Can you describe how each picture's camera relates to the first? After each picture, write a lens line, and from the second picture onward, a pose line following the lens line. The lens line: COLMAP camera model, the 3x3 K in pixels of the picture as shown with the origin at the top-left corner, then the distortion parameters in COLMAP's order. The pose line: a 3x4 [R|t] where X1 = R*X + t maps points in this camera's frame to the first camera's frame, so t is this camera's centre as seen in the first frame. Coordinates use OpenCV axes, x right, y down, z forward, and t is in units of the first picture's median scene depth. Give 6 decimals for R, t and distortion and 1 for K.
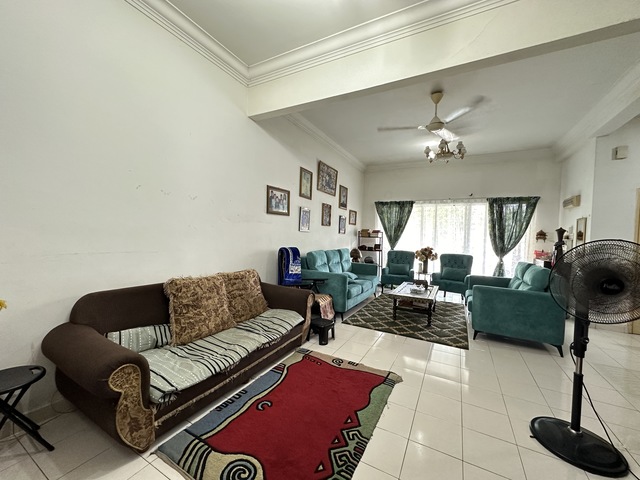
lens RADIAL K [[254.4, 0, 320.0], [0, 254.4, 240.0], [0, 0, 1]] dist [-0.000888, -0.000022]
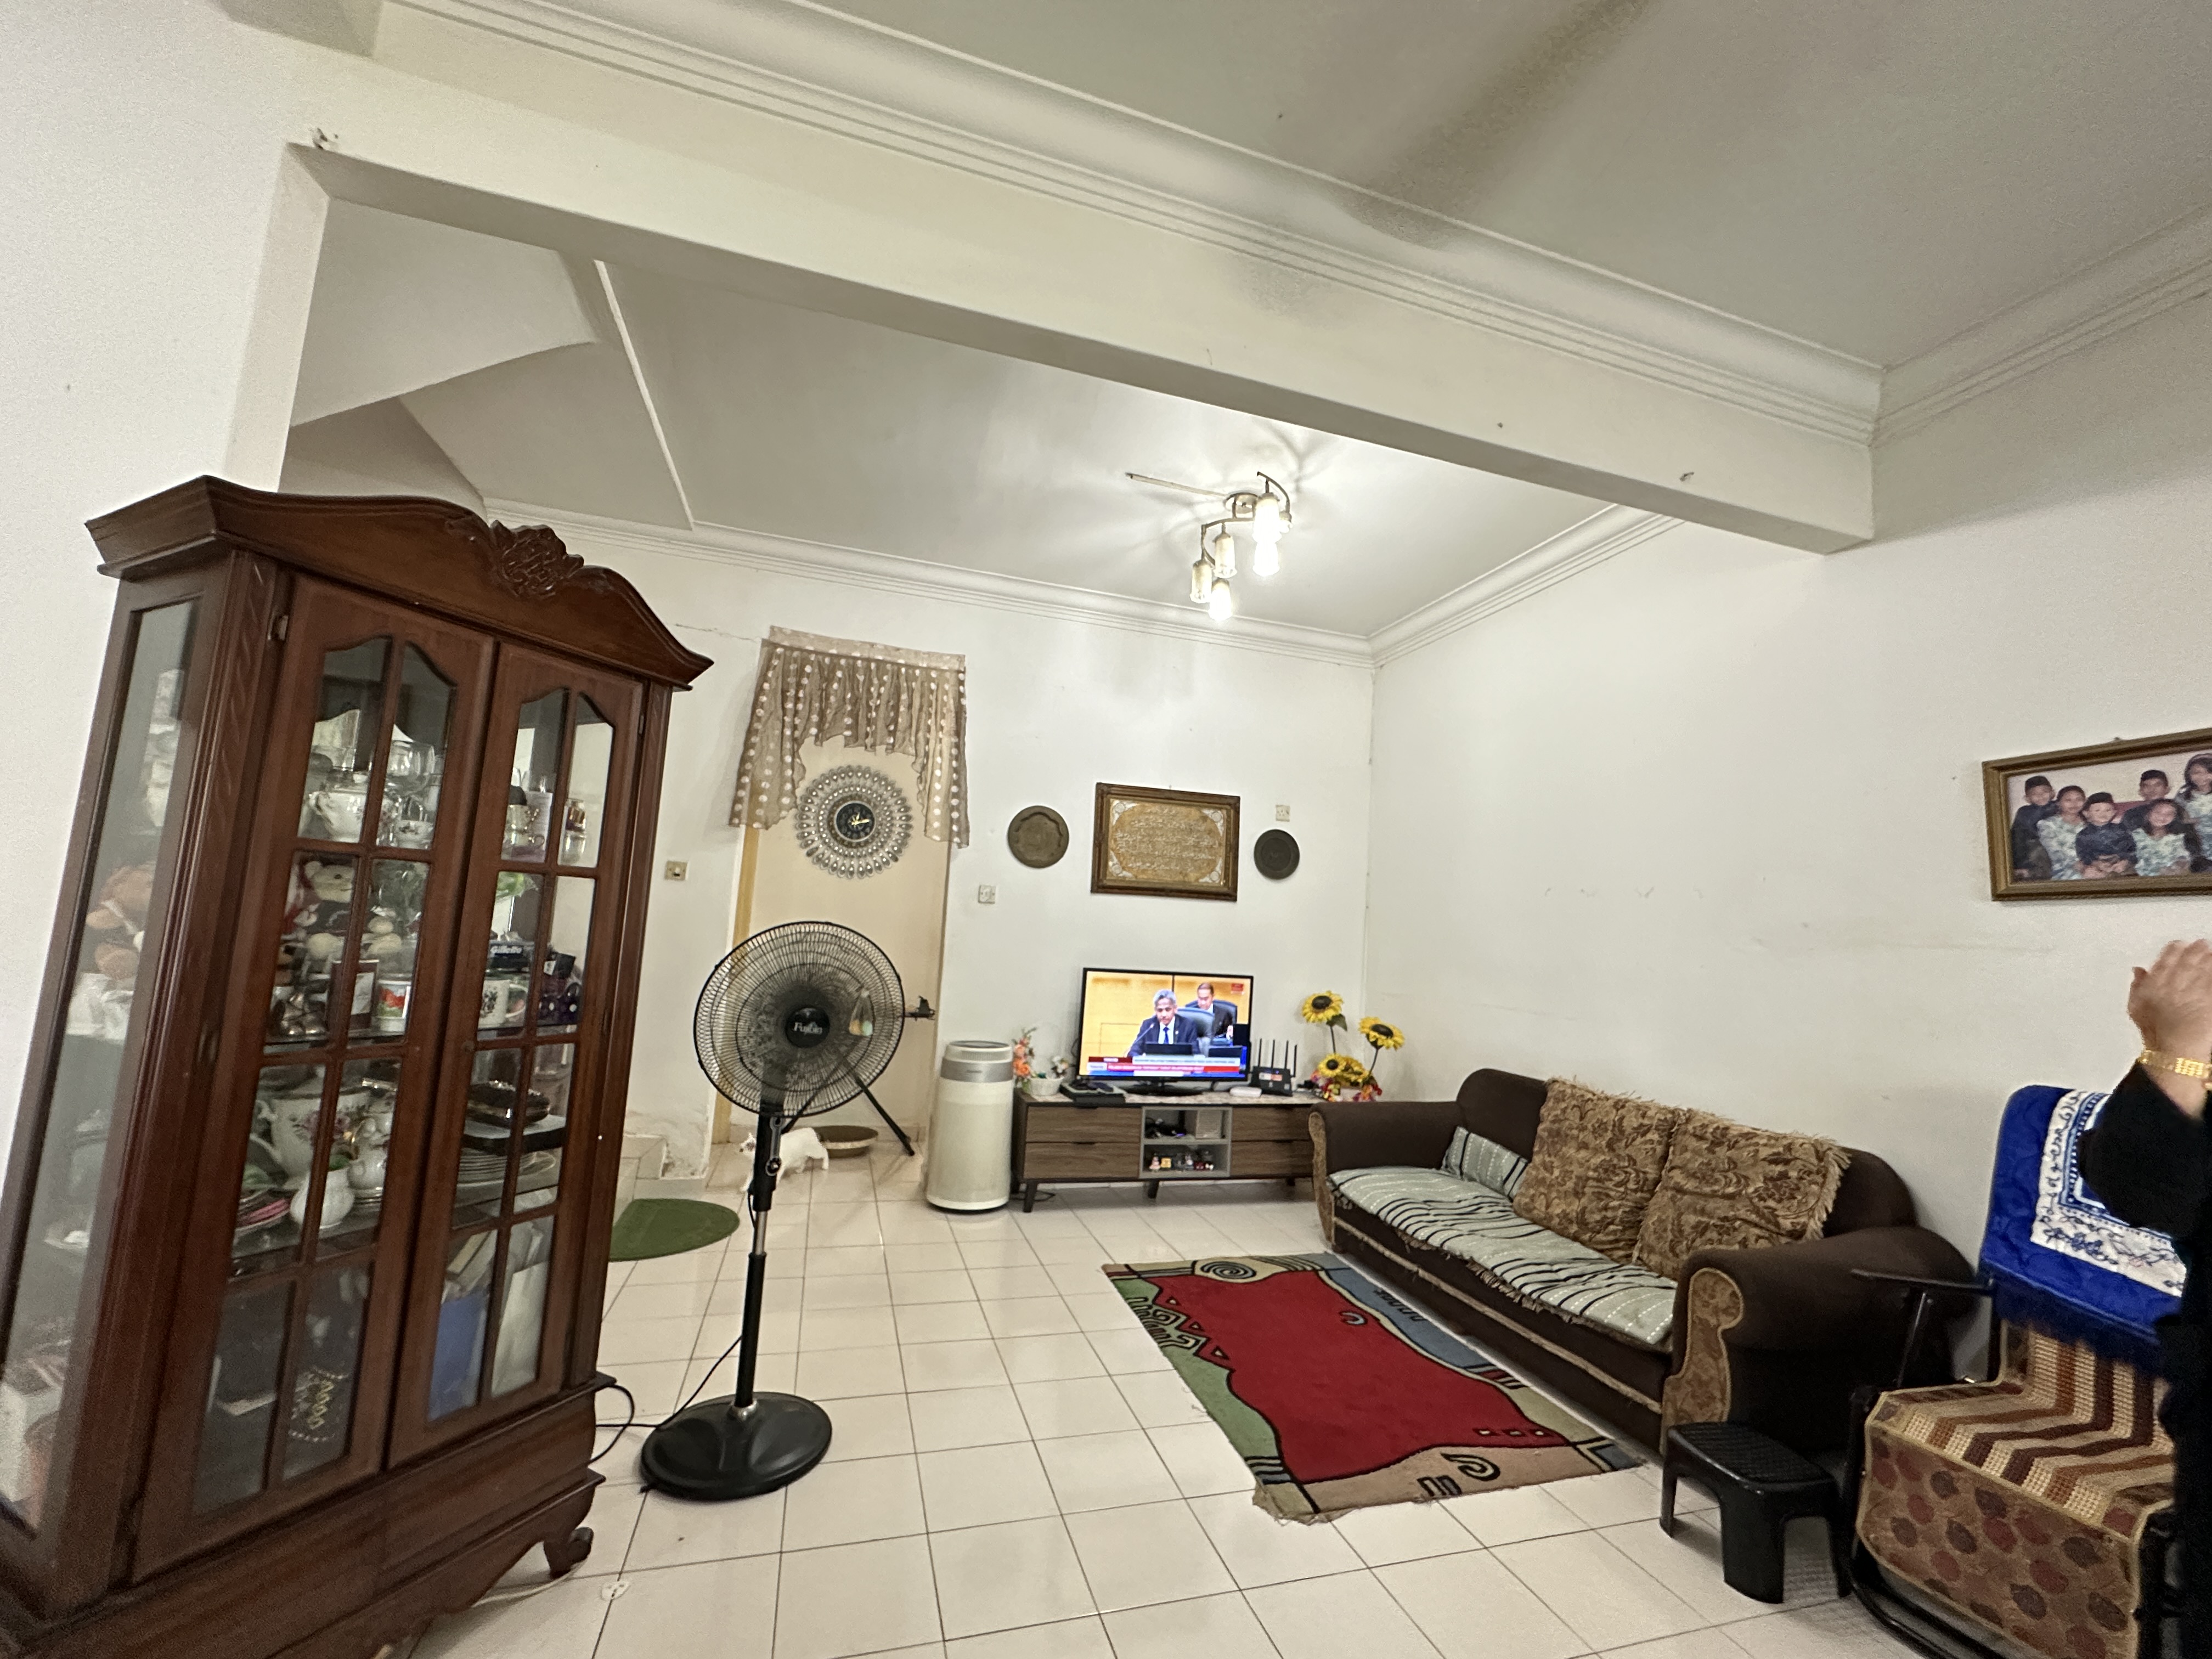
lens RADIAL K [[887.9, 0, 1106.0], [0, 887.9, 829.5], [0, 0, 1]] dist [-0.001009, 0.000044]
pose [[-0.697178, -0.159162, -0.699007, 0.601356], [-0.098370, 0.987059, -0.126638, -0.003800], [0.710117, -0.019528, -0.703813, 0.783458]]
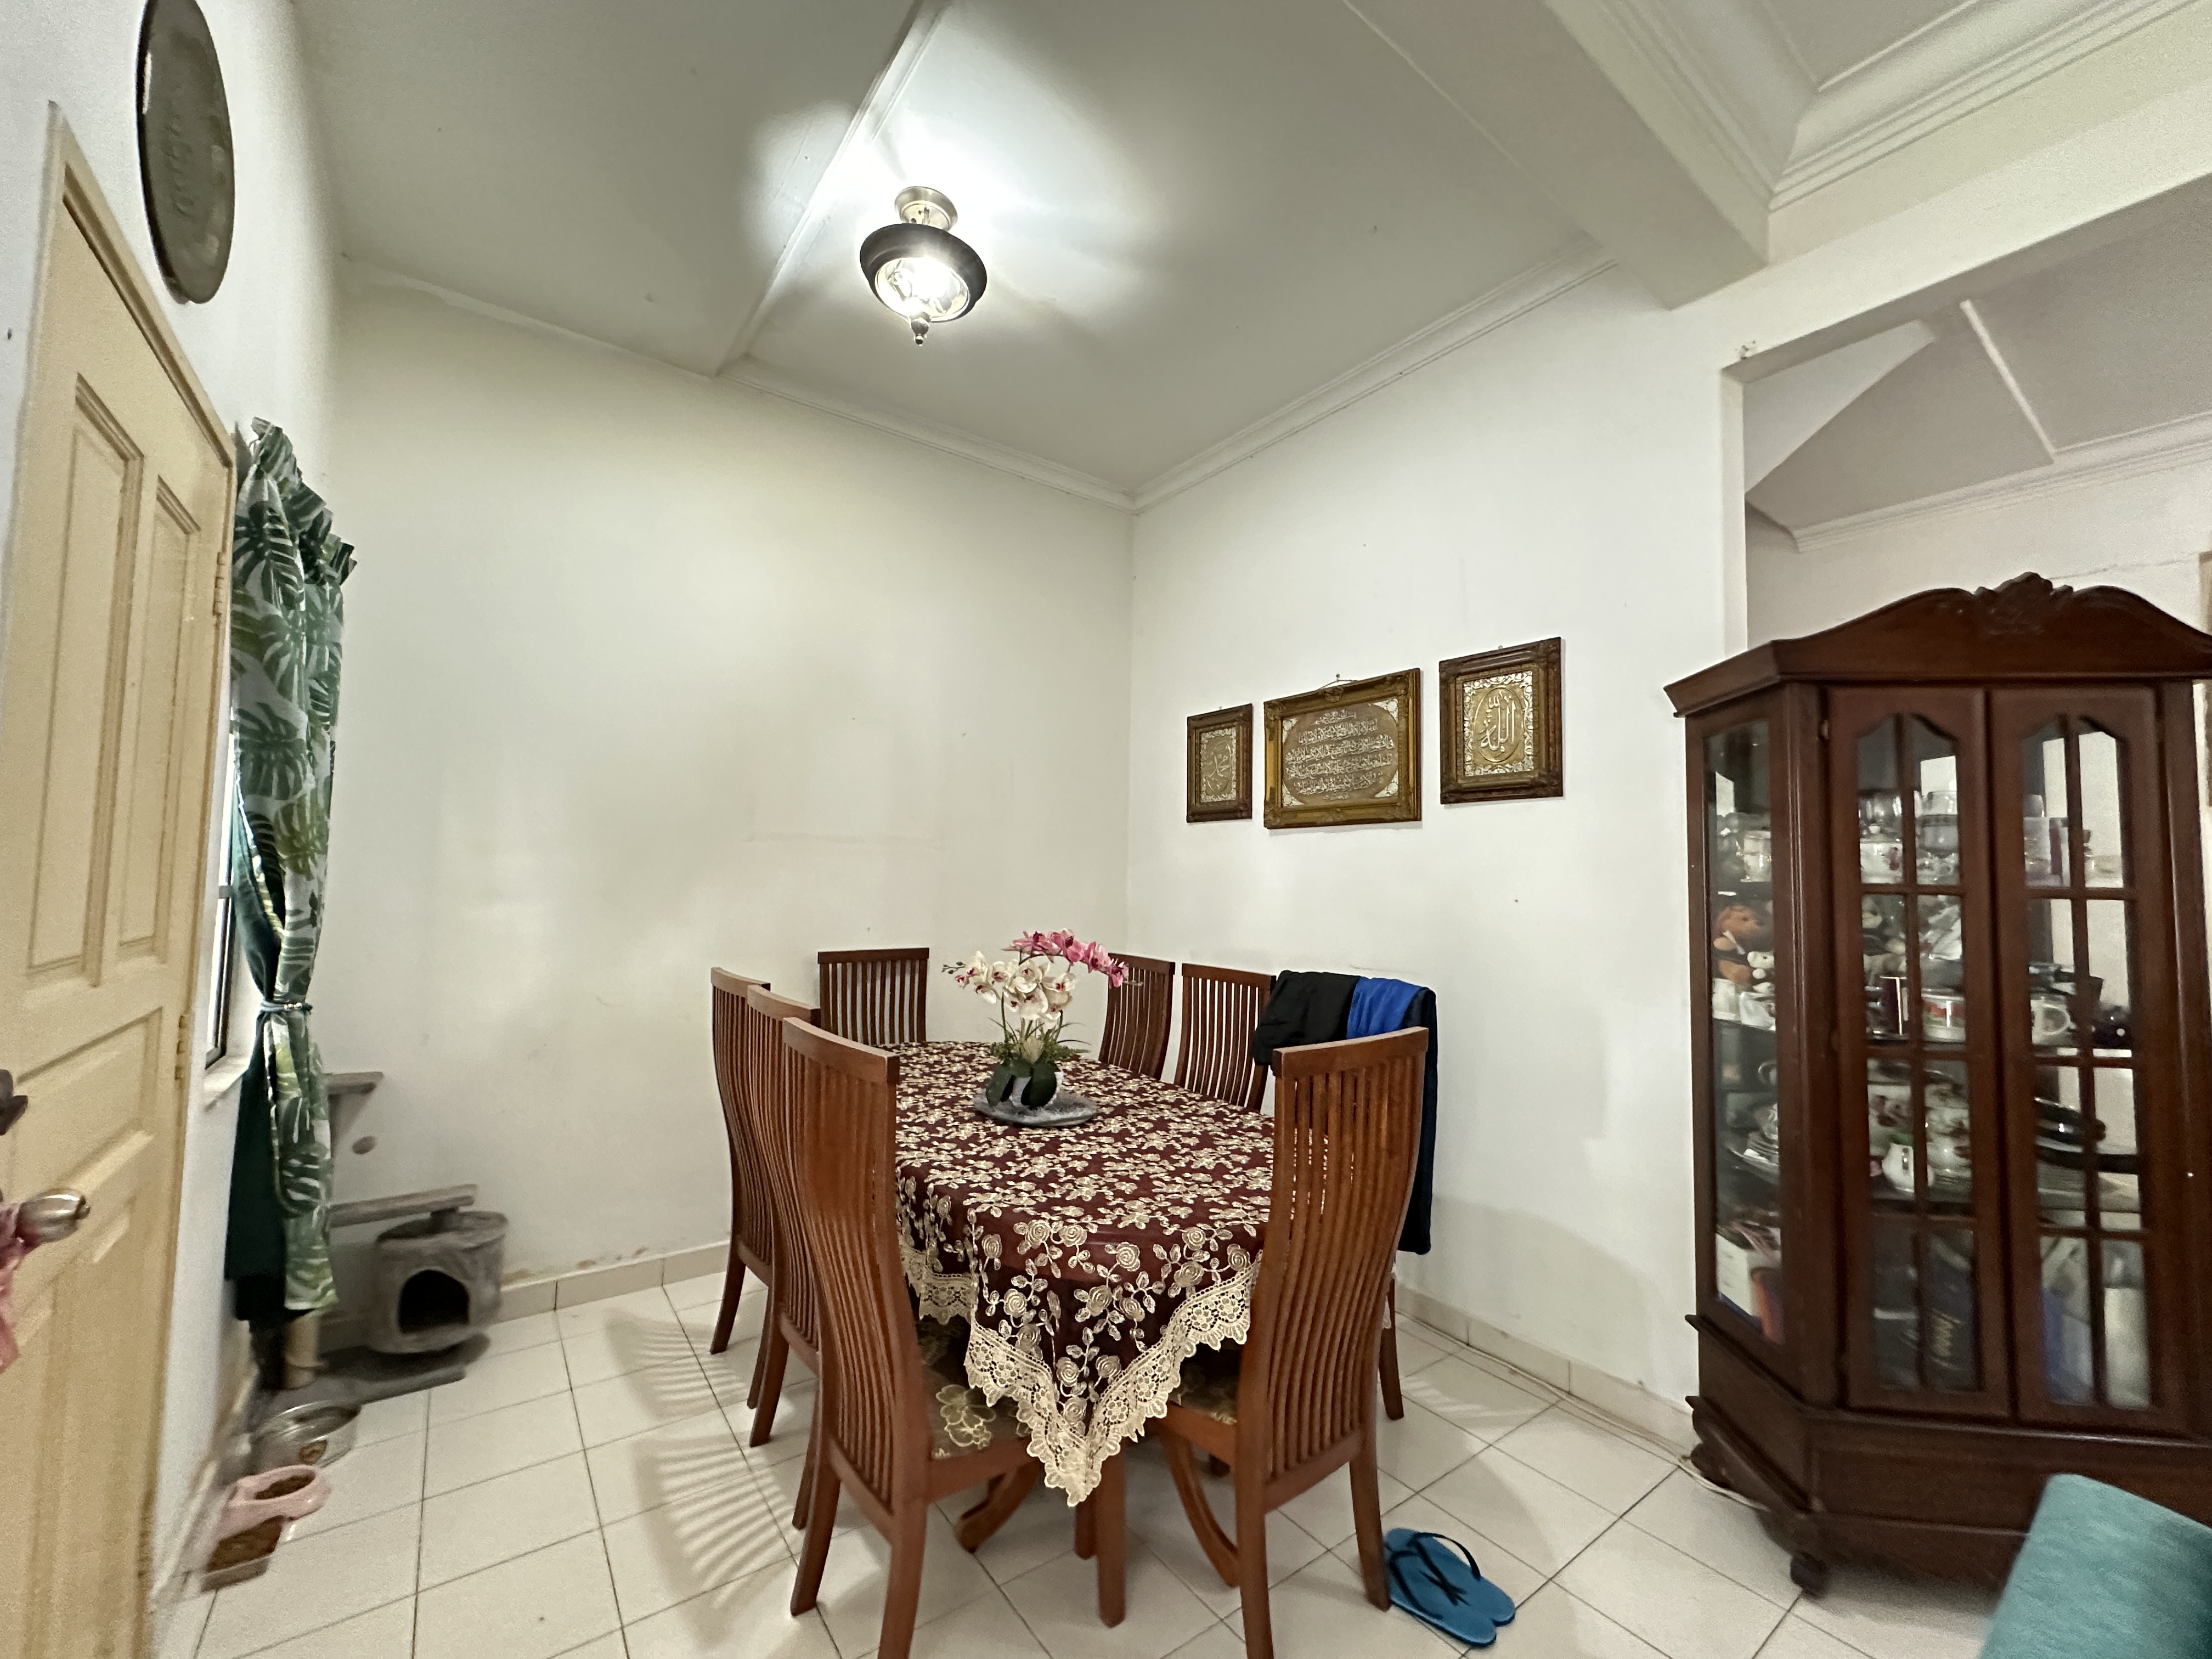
lens RADIAL K [[879.1, 0, 1106.0], [0, 879.1, 829.5], [0, 0, 1]] dist [-0.000888, -0.000022]
pose [[-0.902027, -0.030504, 0.430601, 0.715973], [-0.043643, 0.998833, -0.020666, -0.013456], [-0.429468, -0.037434, -0.902306, 0.874410]]
